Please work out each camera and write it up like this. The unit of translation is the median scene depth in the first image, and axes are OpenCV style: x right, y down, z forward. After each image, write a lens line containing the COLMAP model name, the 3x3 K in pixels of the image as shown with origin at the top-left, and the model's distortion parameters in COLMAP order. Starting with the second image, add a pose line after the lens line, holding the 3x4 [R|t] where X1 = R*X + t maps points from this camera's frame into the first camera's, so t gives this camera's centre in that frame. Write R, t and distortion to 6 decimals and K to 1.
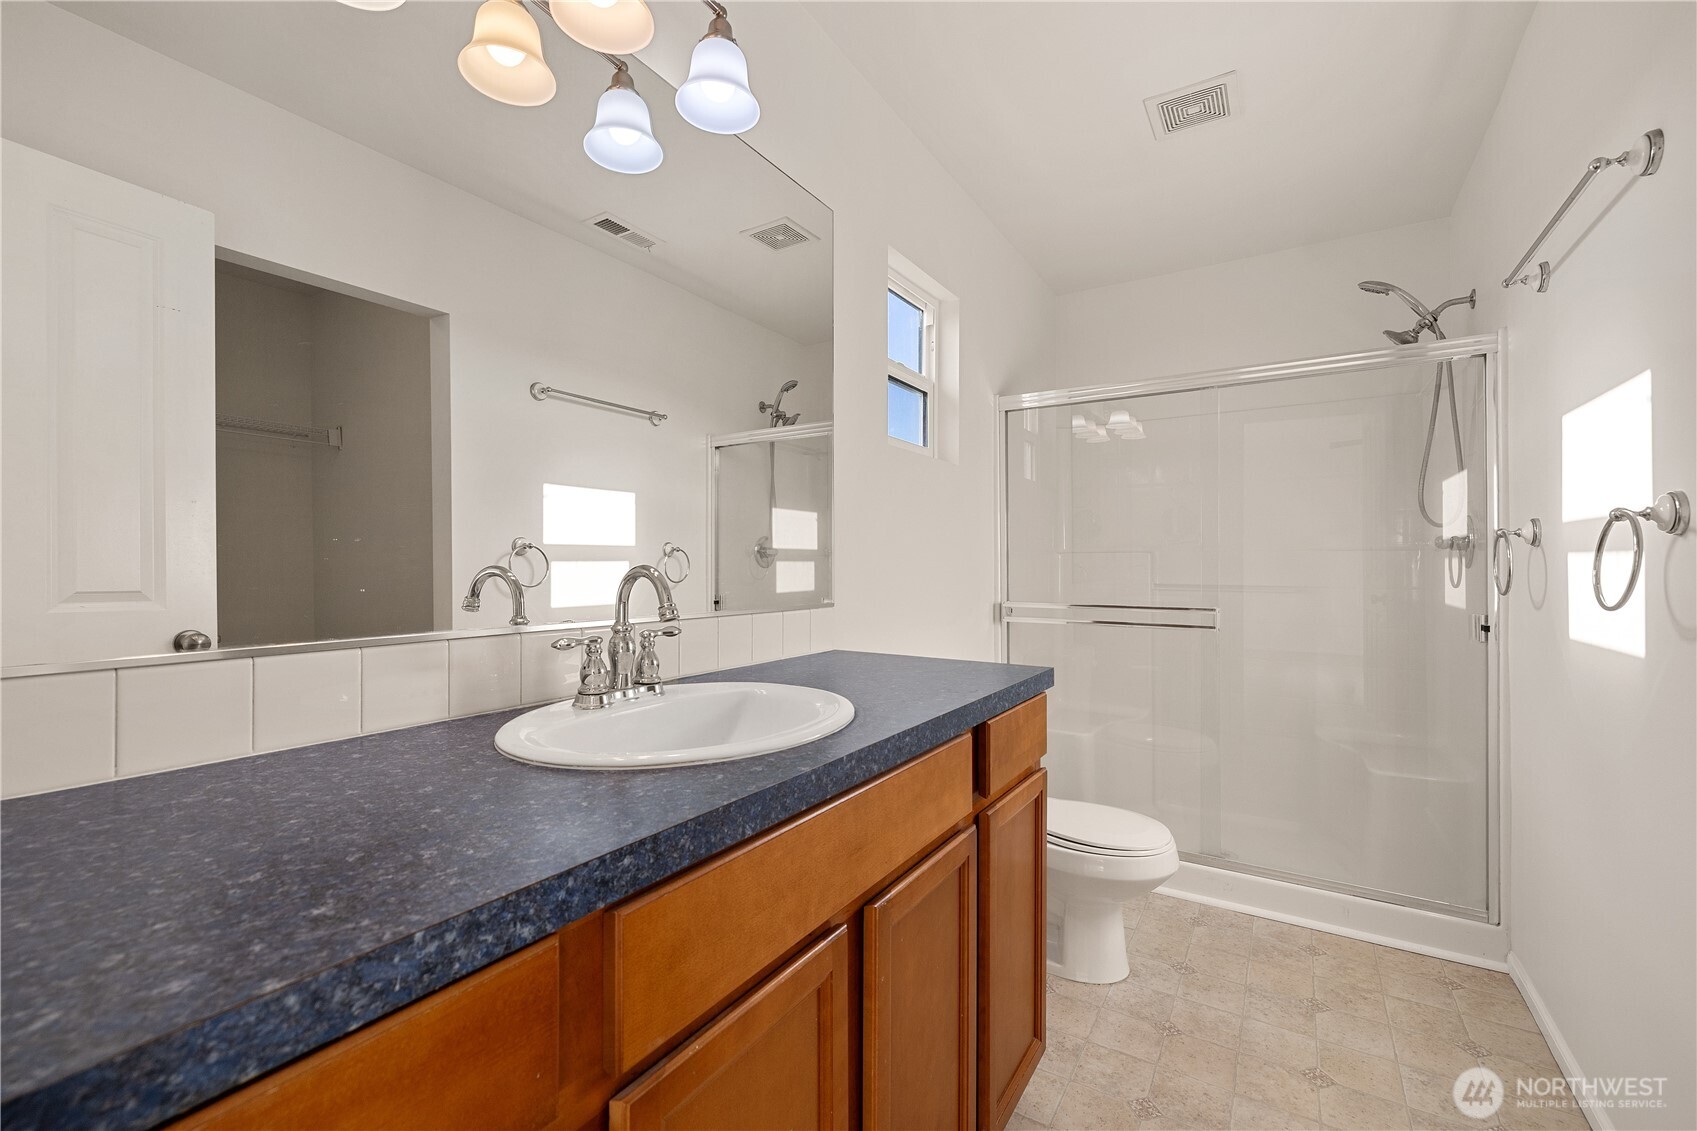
lens RADIAL K [[697.6, 0, 848.5], [0, 697.6, 565.5], [0, 0, 1]] dist [0.000713, -0.000392]
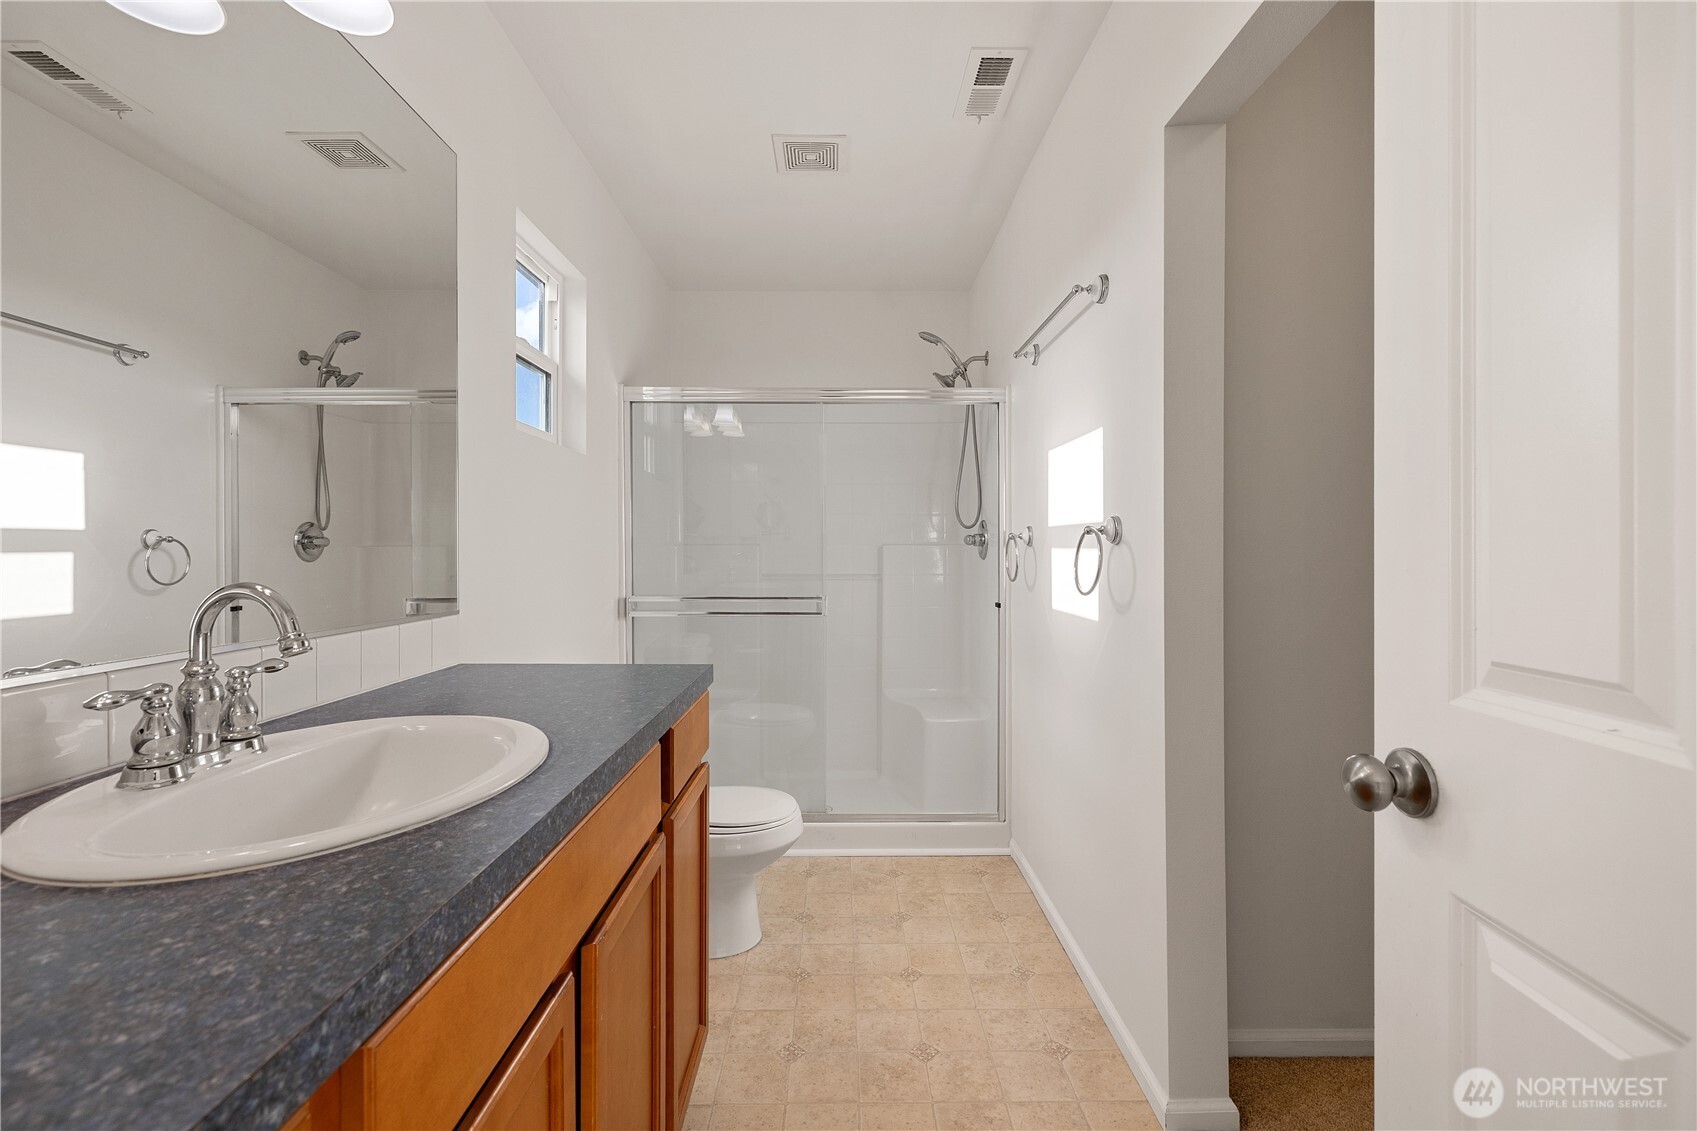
lens RADIAL K [[703.0, 0, 840.1], [0, 703.0, 556.8], [0, 0, 1]] dist [-0.000152, -0.000424]
pose [[0.844853, -0.006312, 0.534961, -0.098649], [0.002109, 0.999962, 0.008468, -0.020789], [-0.534994, -0.006027, 0.844834, 0.014383]]
